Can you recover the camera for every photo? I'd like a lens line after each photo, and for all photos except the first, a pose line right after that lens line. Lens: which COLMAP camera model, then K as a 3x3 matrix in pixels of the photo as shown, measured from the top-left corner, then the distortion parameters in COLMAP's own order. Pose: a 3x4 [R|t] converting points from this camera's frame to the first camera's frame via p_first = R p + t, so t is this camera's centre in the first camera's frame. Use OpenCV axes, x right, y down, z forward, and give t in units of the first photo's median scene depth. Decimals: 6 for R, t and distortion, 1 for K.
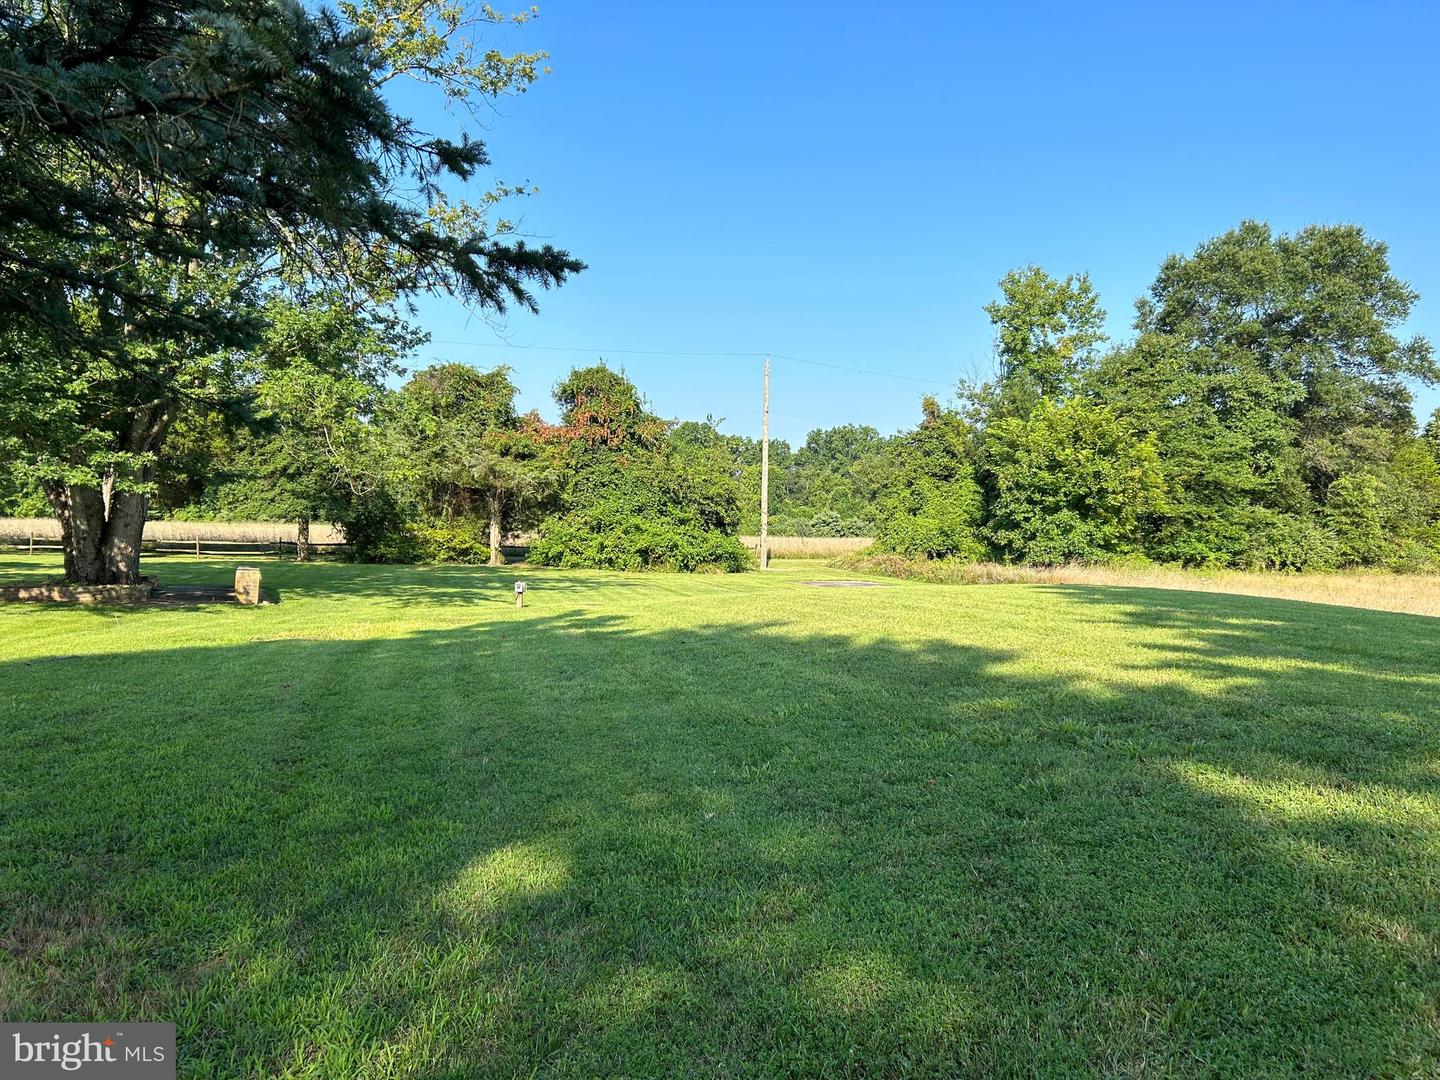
lens RADIAL K [[1088.7, 0, 724.6], [0, 1088.7, 544.2], [0, 0, 1]] dist [0.065288, -0.088297]
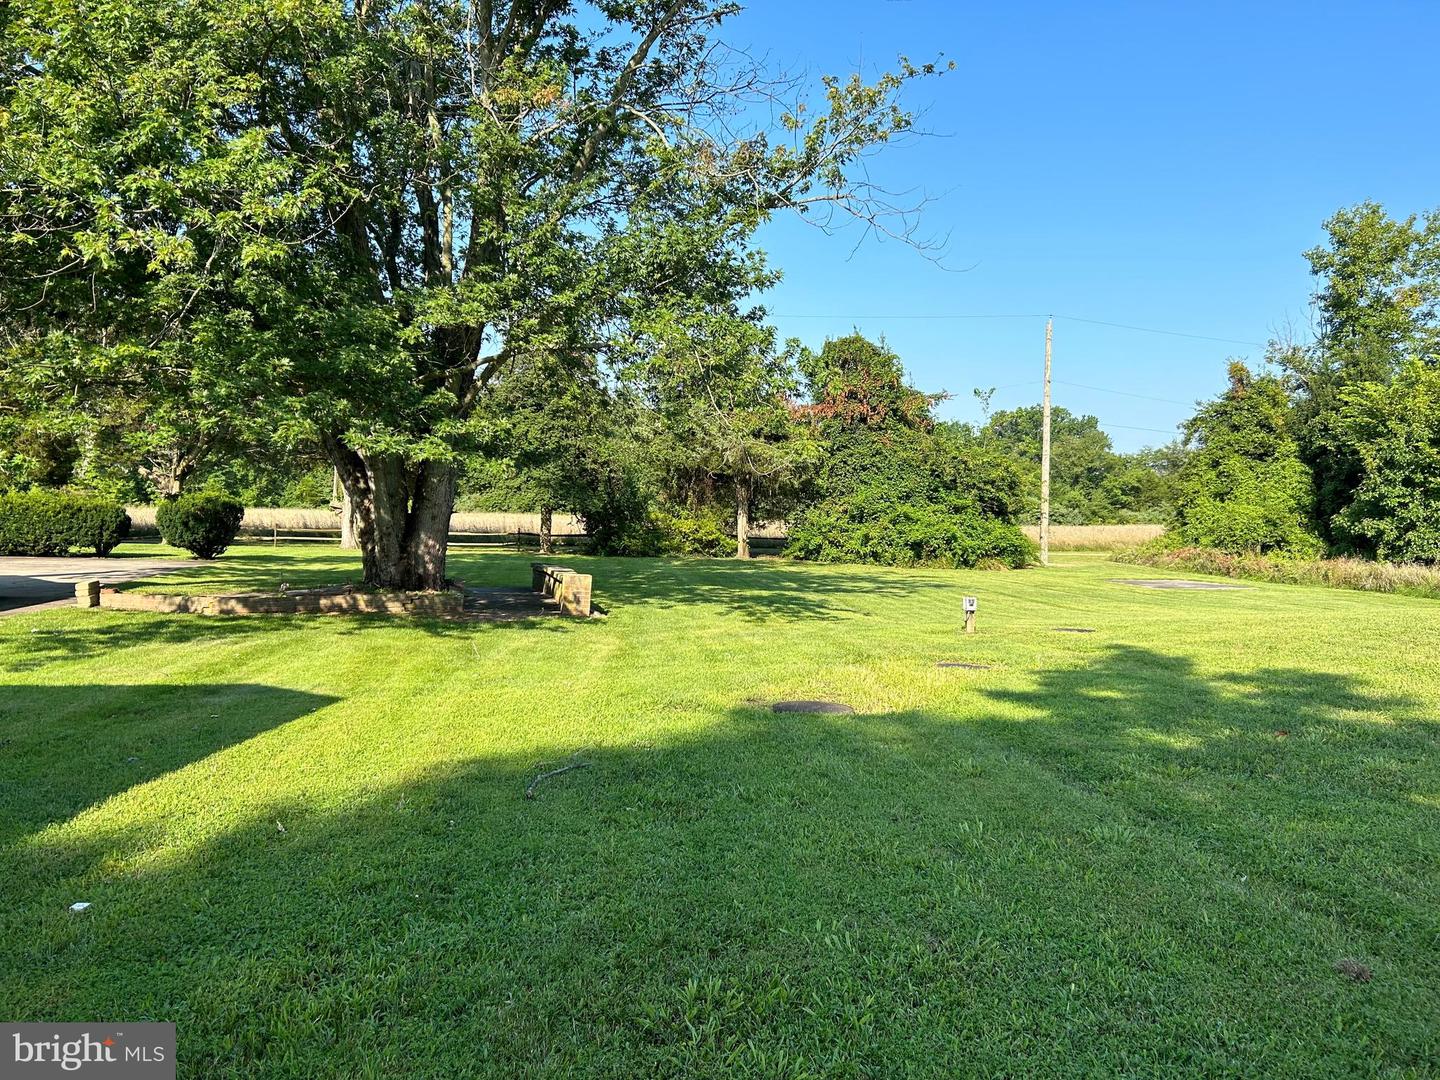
lens RADIAL K [[1088.7, 0, 712.2], [0, 1088.7, 549.2], [0, 0, 1]] dist [0.065288, -0.088297]
pose [[0.987799, 0.002422, -0.155717, -0.096676], [0.000001, 0.999879, 0.015558, -0.002706], [0.155735, -0.015368, 0.987679, 0.105265]]
